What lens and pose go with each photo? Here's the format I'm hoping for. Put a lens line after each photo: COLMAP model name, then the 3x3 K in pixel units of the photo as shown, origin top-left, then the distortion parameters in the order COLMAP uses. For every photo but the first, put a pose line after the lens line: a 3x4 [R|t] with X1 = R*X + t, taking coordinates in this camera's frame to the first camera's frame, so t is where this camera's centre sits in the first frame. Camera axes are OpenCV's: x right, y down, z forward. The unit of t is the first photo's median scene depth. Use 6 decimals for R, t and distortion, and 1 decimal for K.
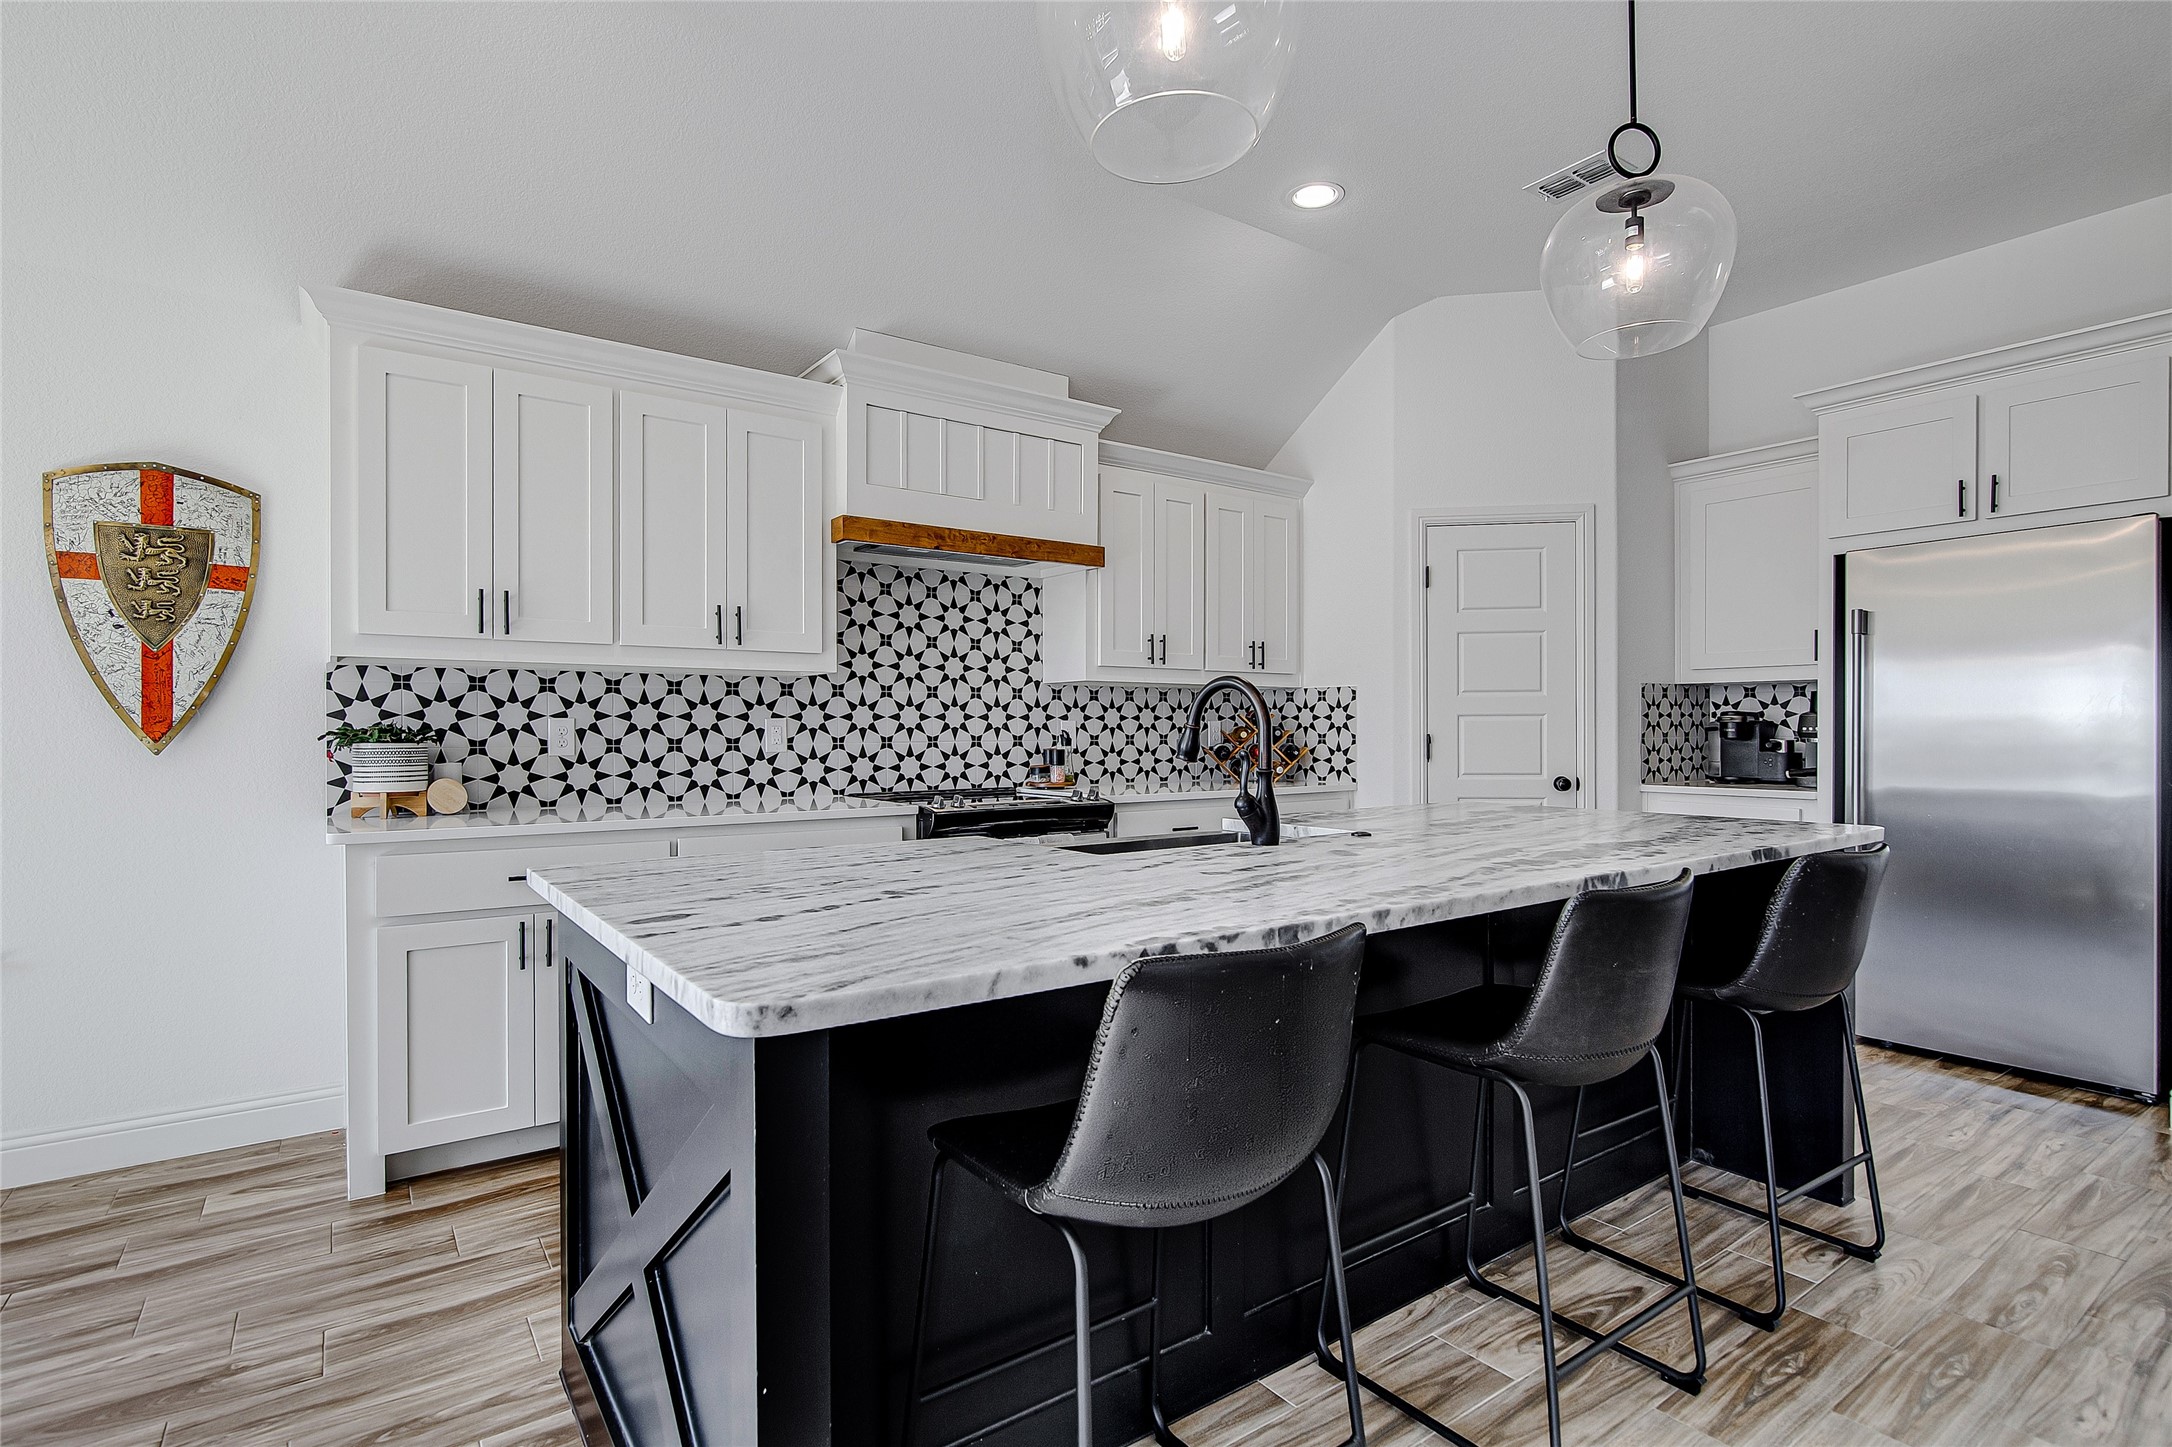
lens RADIAL K [[1068.7, 0, 1082.4], [0, 1068.7, 732.7], [0, 0, 1]] dist [-0.005678, 0.001089]
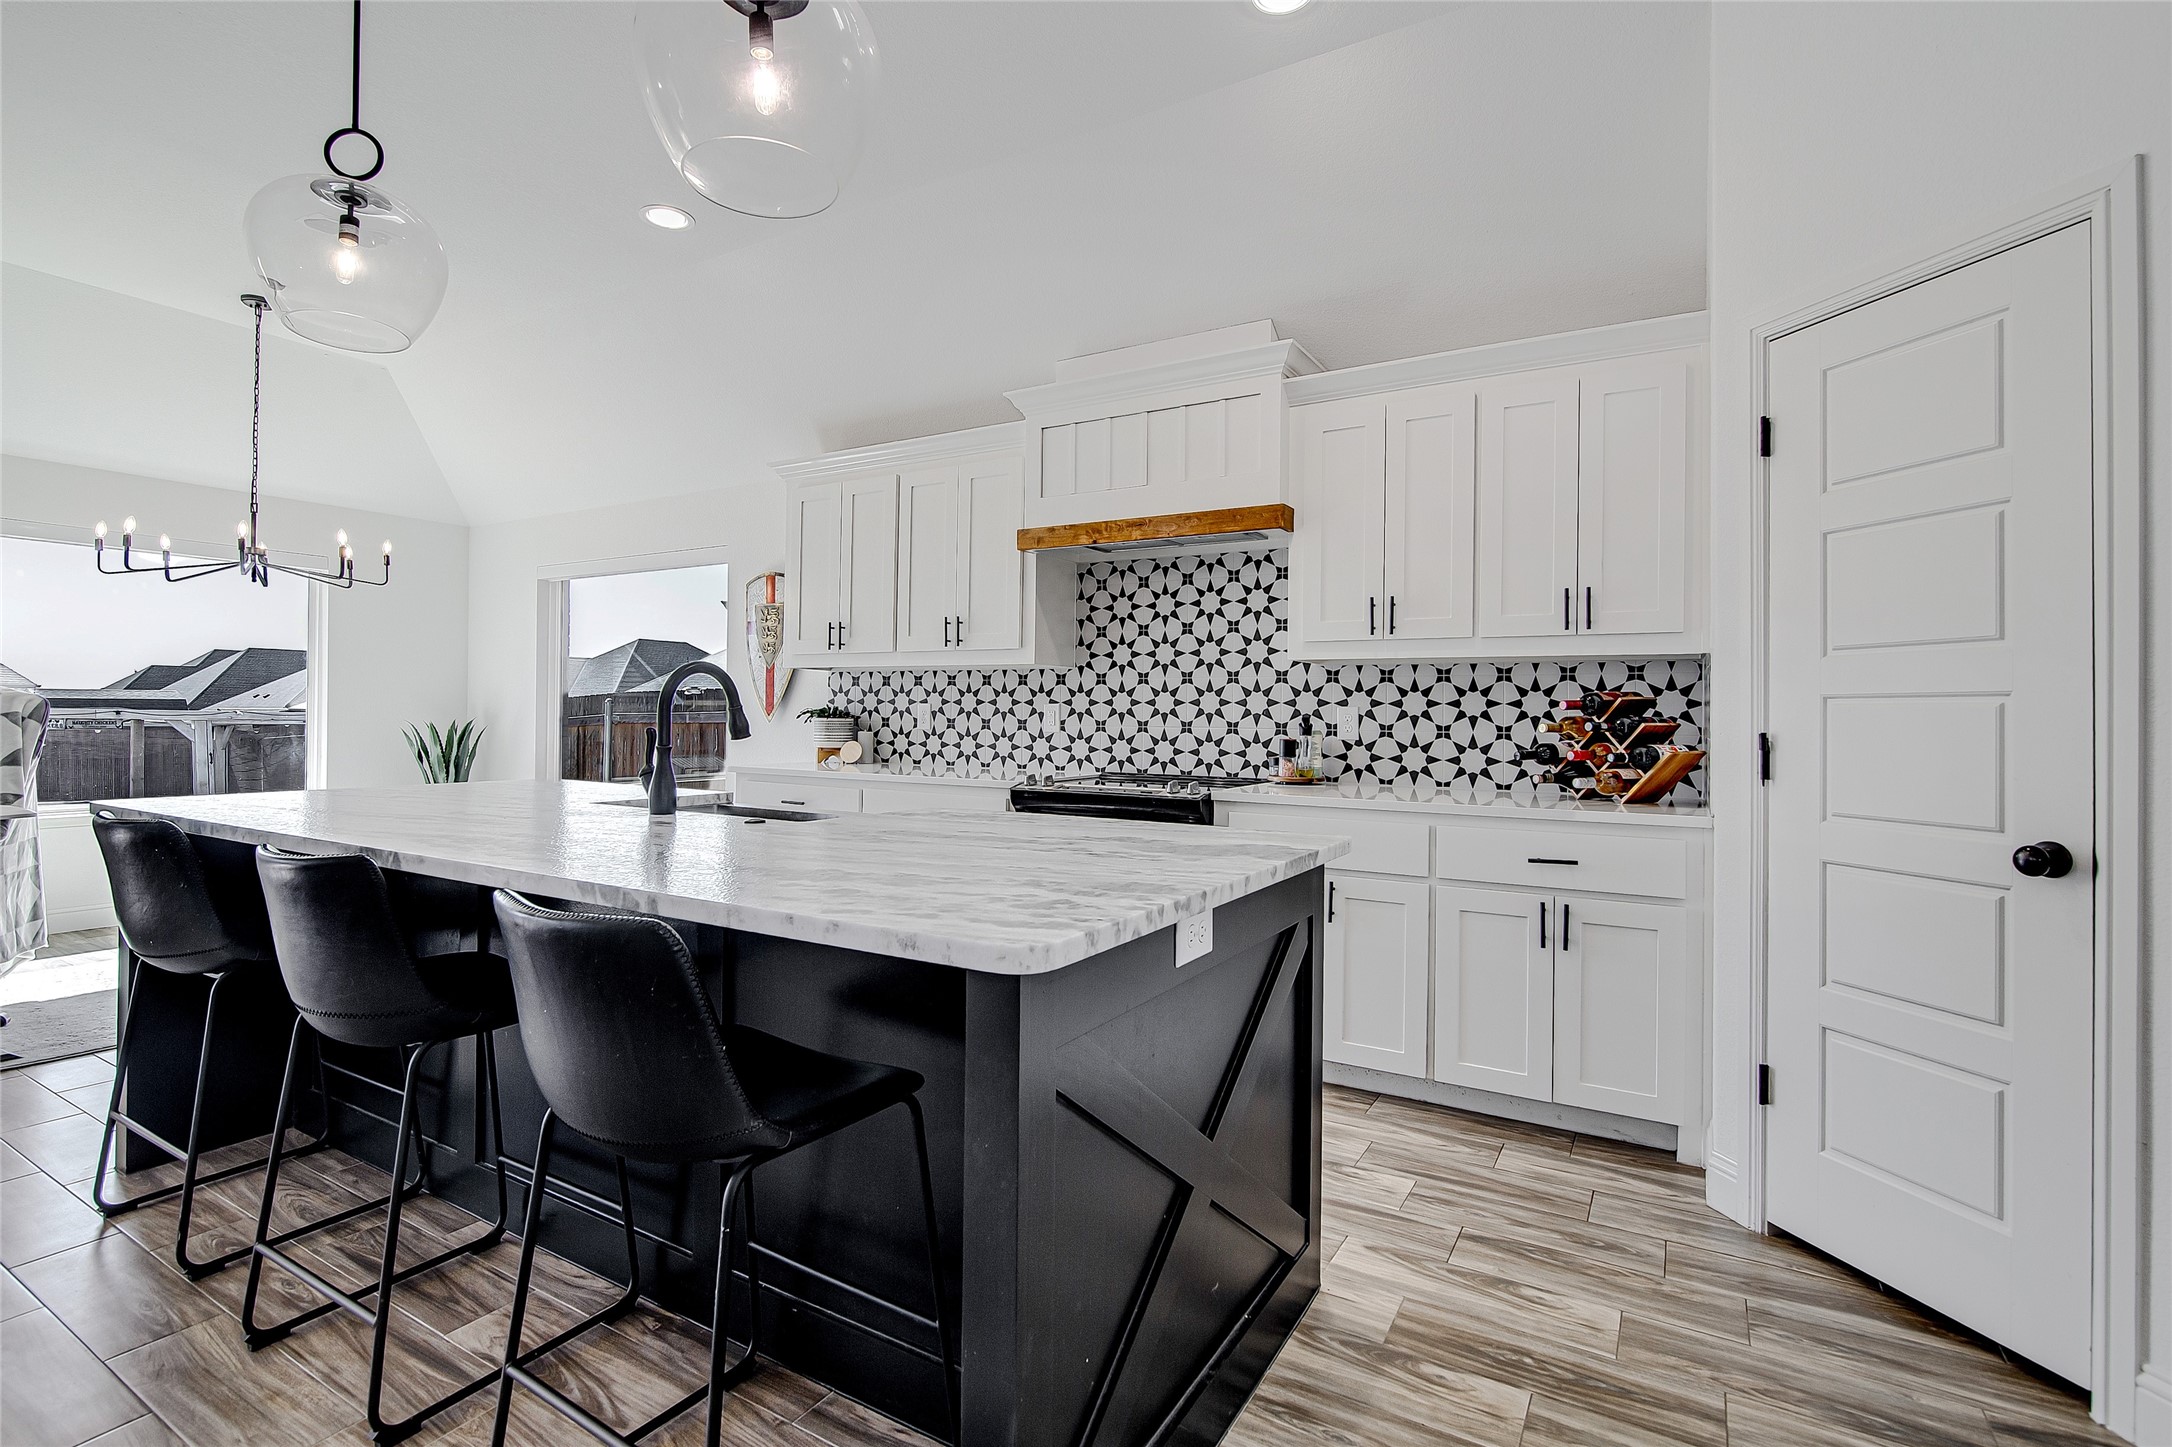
lens RADIAL K [[1021.9, 0, 1068.9], [0, 1021.9, 700.4], [0, 0, 1]] dist [-0.001835, 0.000309]
pose [[0.389593, -0.004477, -0.920976, 0.784268], [-0.014719, 0.999830, -0.011087, -0.004898], [0.920869, 0.017875, 0.389461, 0.583719]]
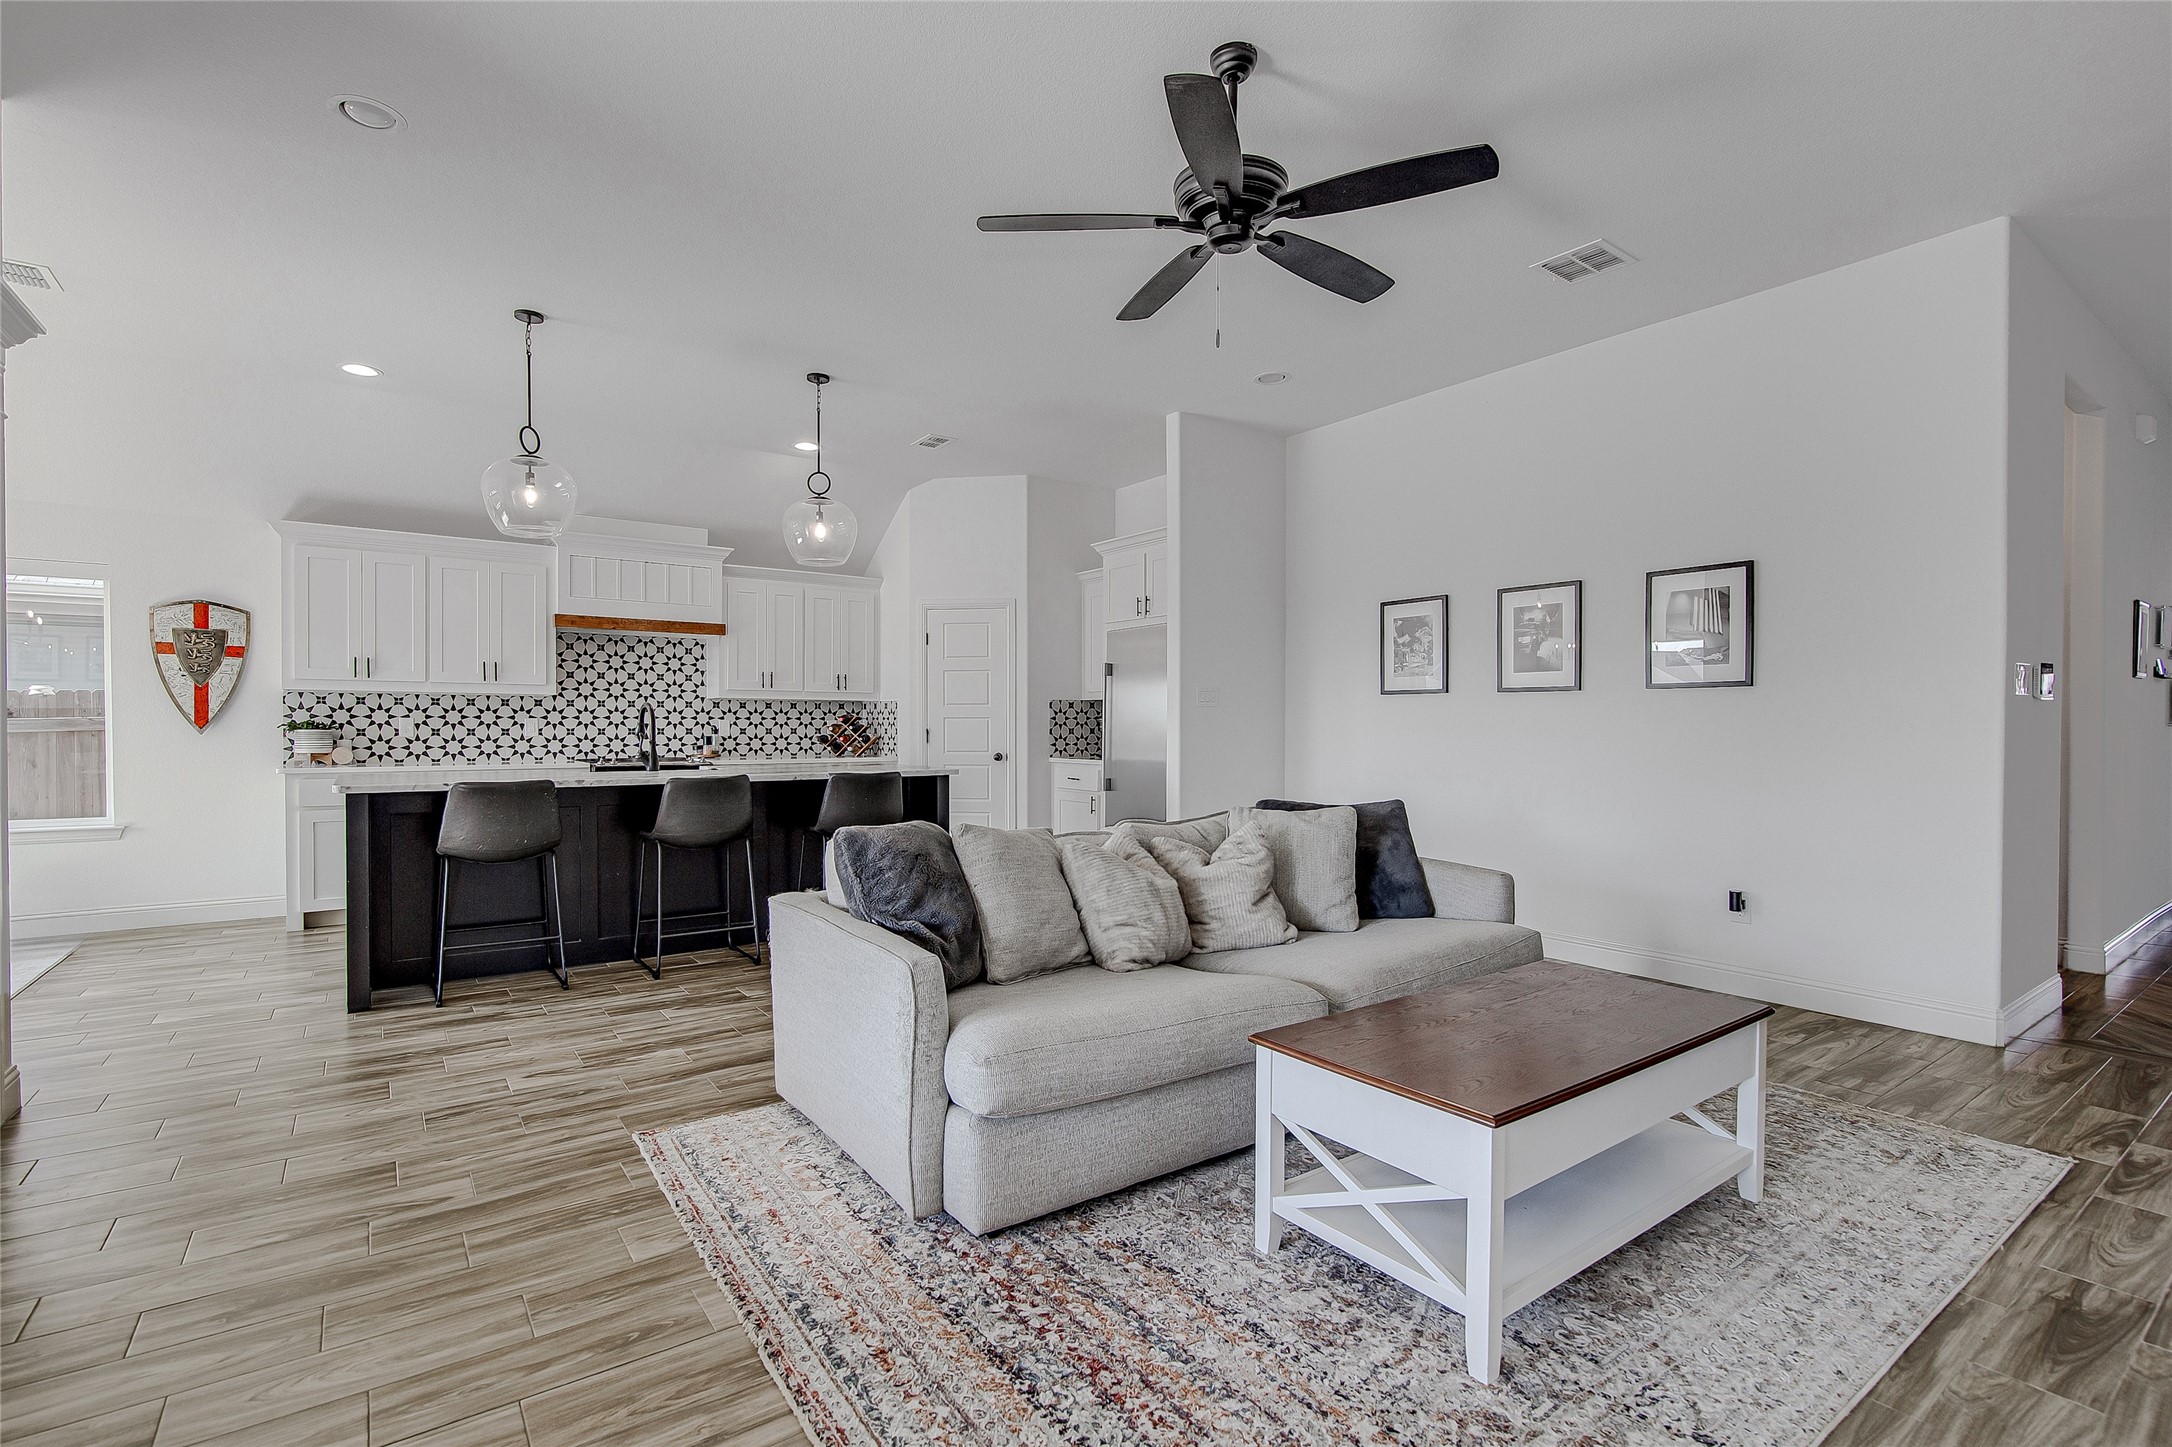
lens RADIAL K [[1021.9, 0, 1086.0], [0, 1021.9, 741.2], [0, 0, 1]] dist [-0.001835, 0.000309]
pose [[0.999983, 0.004269, -0.004081, 0.708315], [-0.004224, 0.999930, 0.011083, 0.002851], [0.004128, -0.011066, 0.999930, -0.806742]]
